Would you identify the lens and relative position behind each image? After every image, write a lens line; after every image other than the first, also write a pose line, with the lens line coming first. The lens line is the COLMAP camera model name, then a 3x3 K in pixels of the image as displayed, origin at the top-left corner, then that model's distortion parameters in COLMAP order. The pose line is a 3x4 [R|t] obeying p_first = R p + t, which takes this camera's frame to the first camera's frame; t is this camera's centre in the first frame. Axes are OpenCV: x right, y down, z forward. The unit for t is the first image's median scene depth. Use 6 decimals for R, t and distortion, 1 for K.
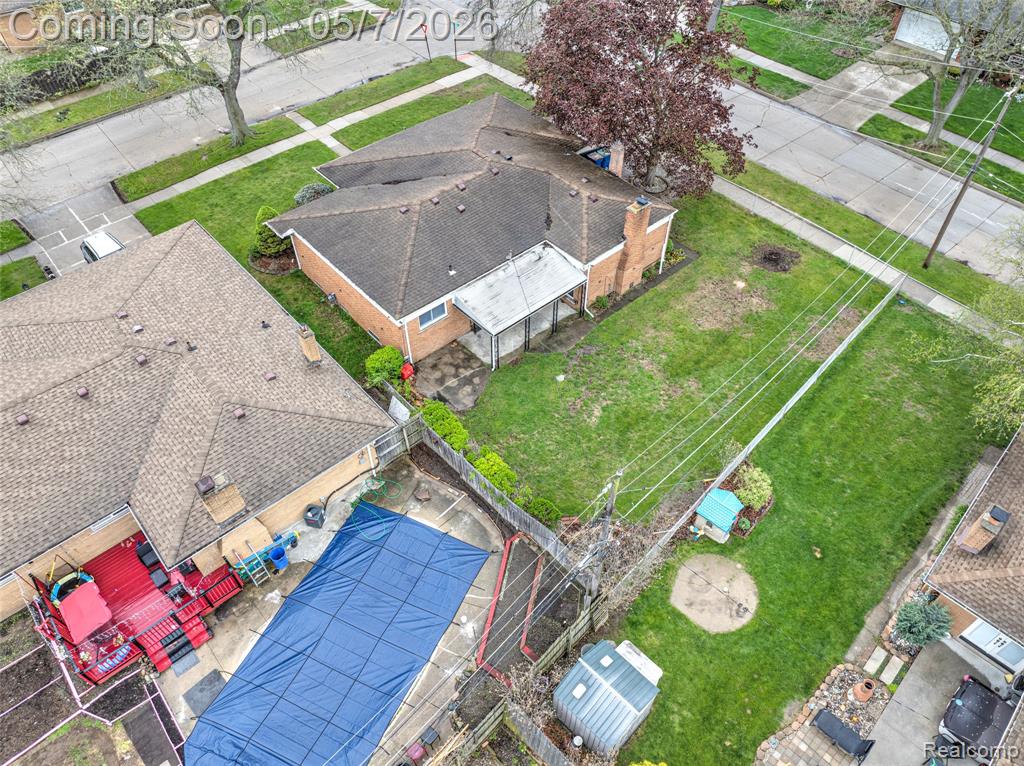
lens RADIAL K [[726.4, 0, 517.4], [0, 726.4, 378.5], [0, 0, 1]] dist [-0.036997, 0.005304]
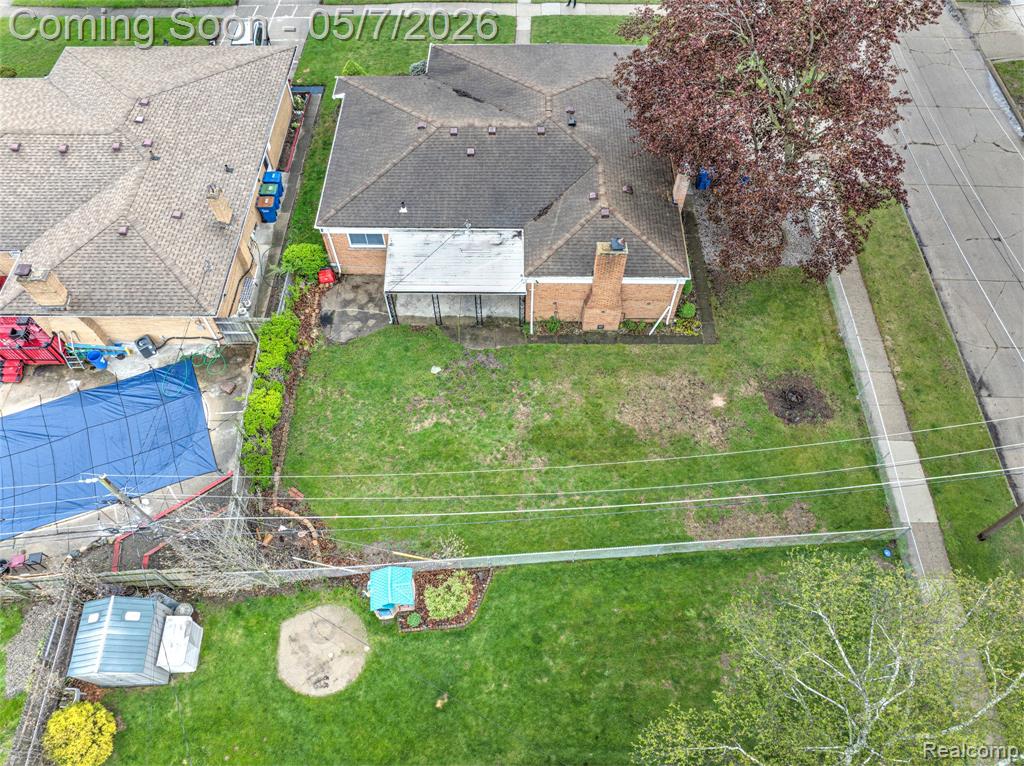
lens RADIAL K [[726.4, 0, 516.6], [0, 726.4, 380.8], [0, 0, 1]] dist [-0.036997, 0.005304]
pose [[0.742216, 0.566129, -0.358629, 0.477230], [-0.494745, 0.823846, 0.276595, -0.296471], [0.452043, -0.027864, 0.891561, 0.234435]]
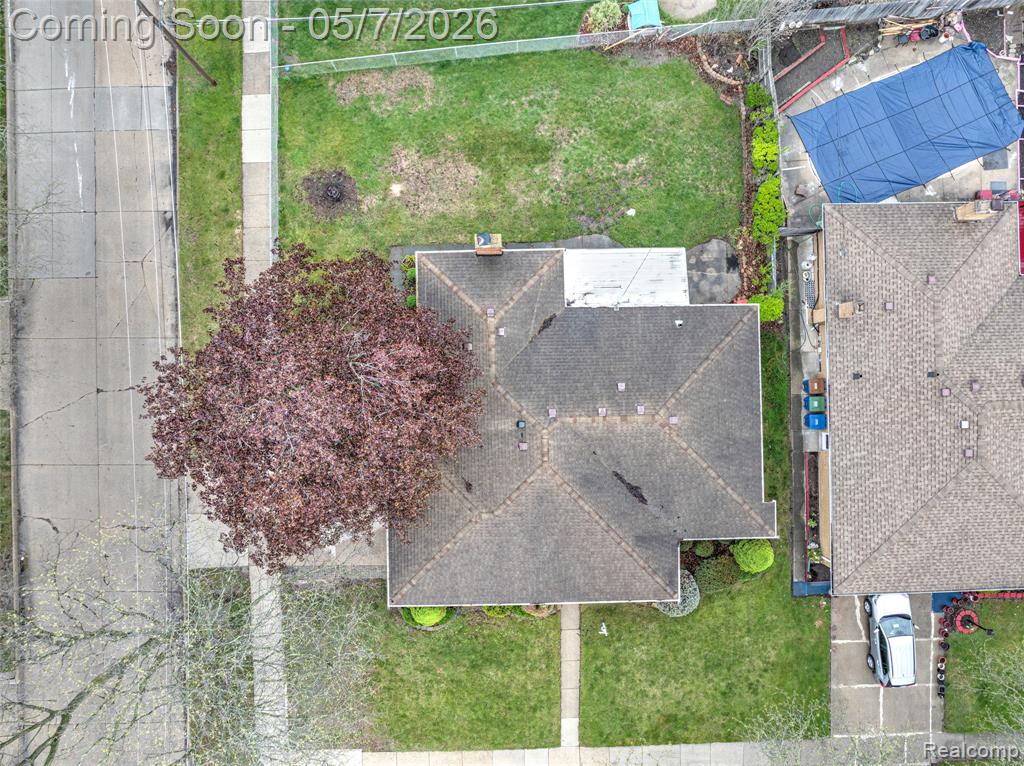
lens RADIAL K [[726.4, 0, 517.2], [0, 726.4, 382.8], [0, 0, 1]] dist [-0.036997, 0.005304]
pose [[-0.762724, -0.646722, 0.001750, 0.023560], [0.474556, -0.557833, 0.680895, -0.972858], [-0.439374, 0.520165, 0.732379, 0.421194]]
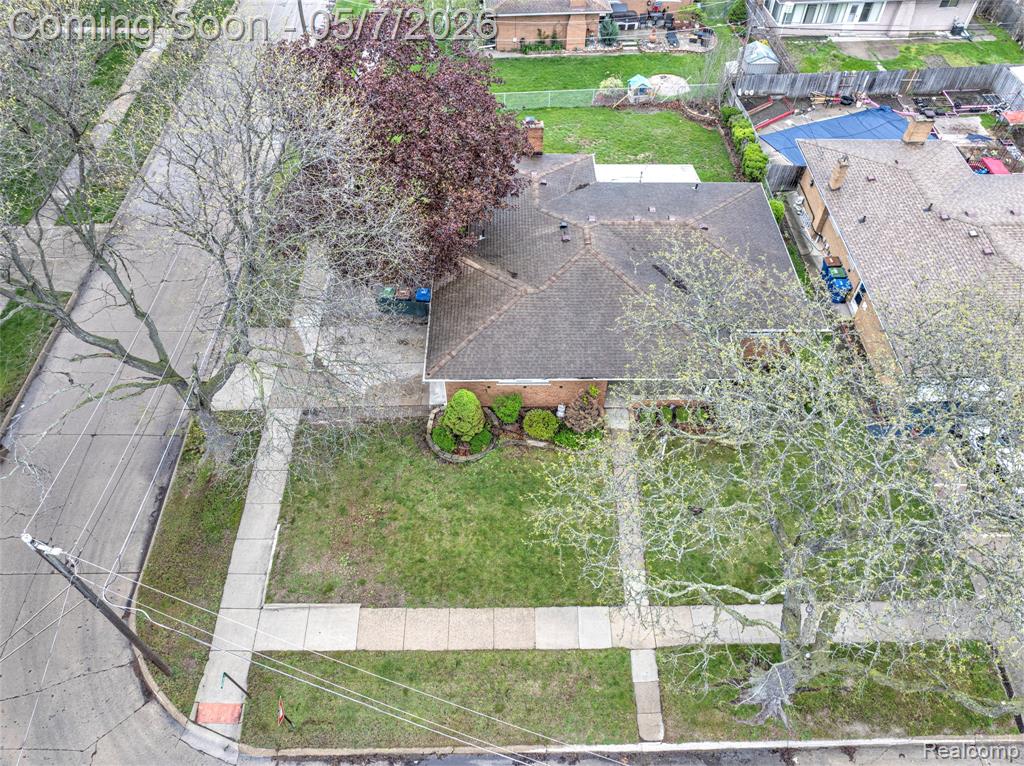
lens RADIAL K [[726.4, 0, 517.8], [0, 726.4, 376.1], [0, 0, 1]] dist [-0.036997, 0.005304]
pose [[-0.758007, -0.503186, 0.415005, -0.504972], [0.478917, 0.002570, 0.877857, -1.293590], [-0.442792, 0.864174, 0.239036, 1.115995]]
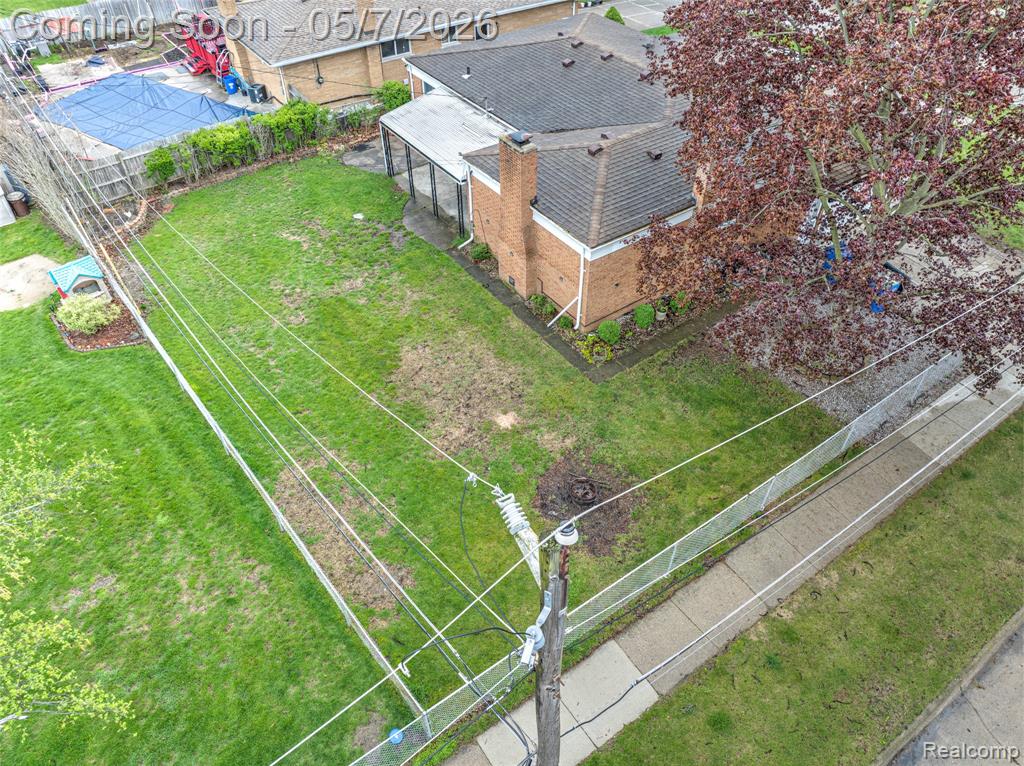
lens RADIAL K [[726.4, 0, 517.1], [0, 726.4, 380.8], [0, 0, 1]] dist [-0.036997, 0.005304]
pose [[-0.108474, 0.689169, -0.716435, 0.756535], [-0.733868, 0.430629, 0.525353, -0.482722], [0.670575, 0.582756, 0.459047, 0.866376]]
